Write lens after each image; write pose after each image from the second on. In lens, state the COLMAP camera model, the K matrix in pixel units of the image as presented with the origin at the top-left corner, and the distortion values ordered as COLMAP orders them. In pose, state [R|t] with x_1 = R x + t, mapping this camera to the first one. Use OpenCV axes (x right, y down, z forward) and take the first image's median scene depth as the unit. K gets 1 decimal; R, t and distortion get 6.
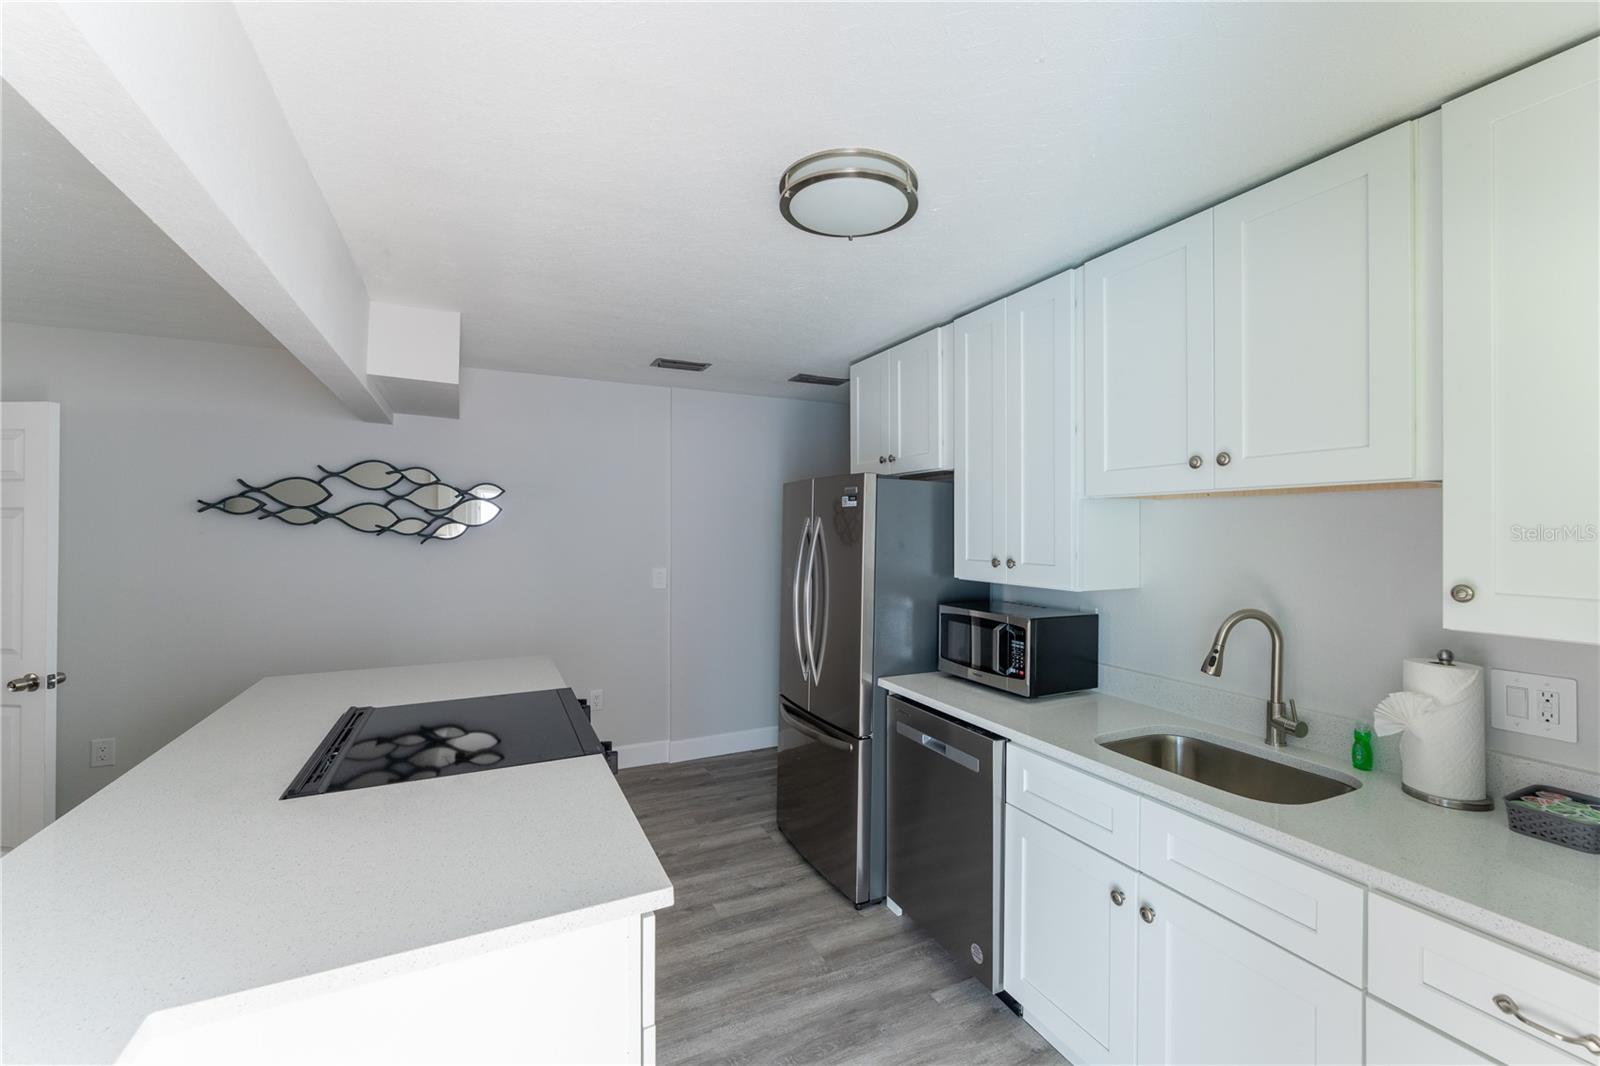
lens RADIAL K [[647.4, 0, 802.5], [0, 647.4, 528.5], [0, 0, 1]] dist [0.028165, 0.000408]
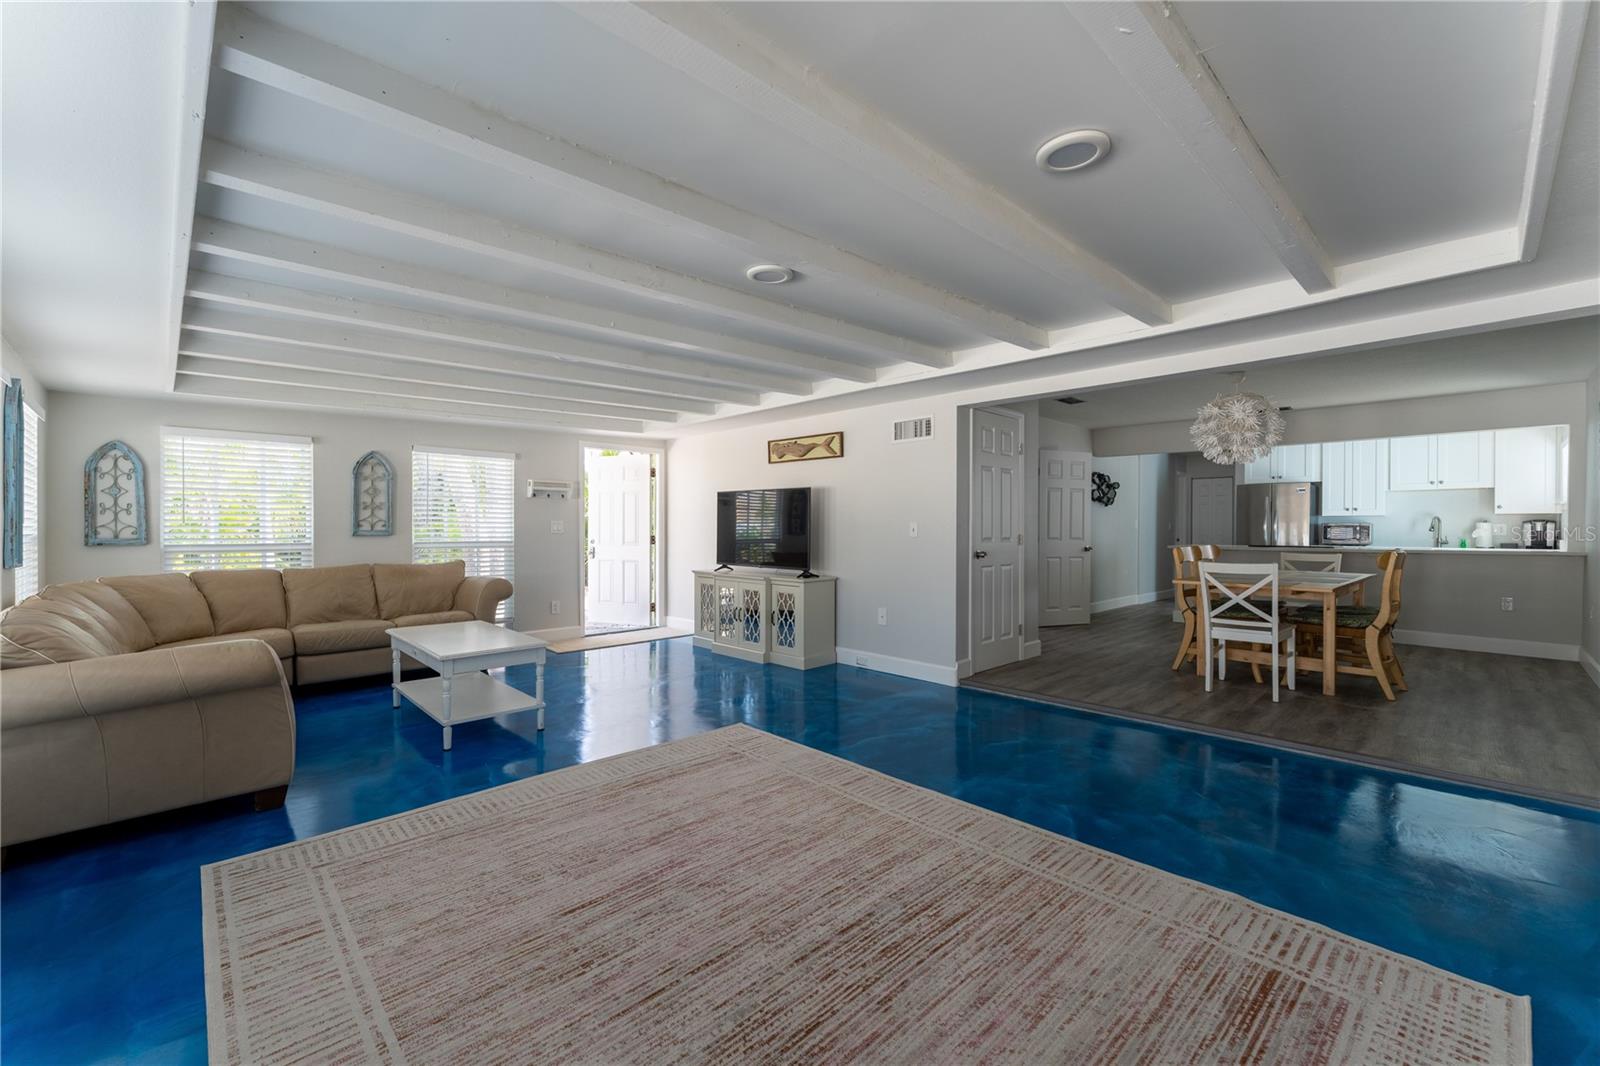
lens RADIAL K [[647.4, 0, 802.5], [0, 647.4, 528.5], [0, 0, 1]] dist [0.028165, 0.000408]
pose [[0.951049, 0.002106, 0.309032, -3.125957], [-0.002534, 0.999996, 0.000985, 0.139200], [-0.309029, -0.001720, 0.951051, -1.267553]]
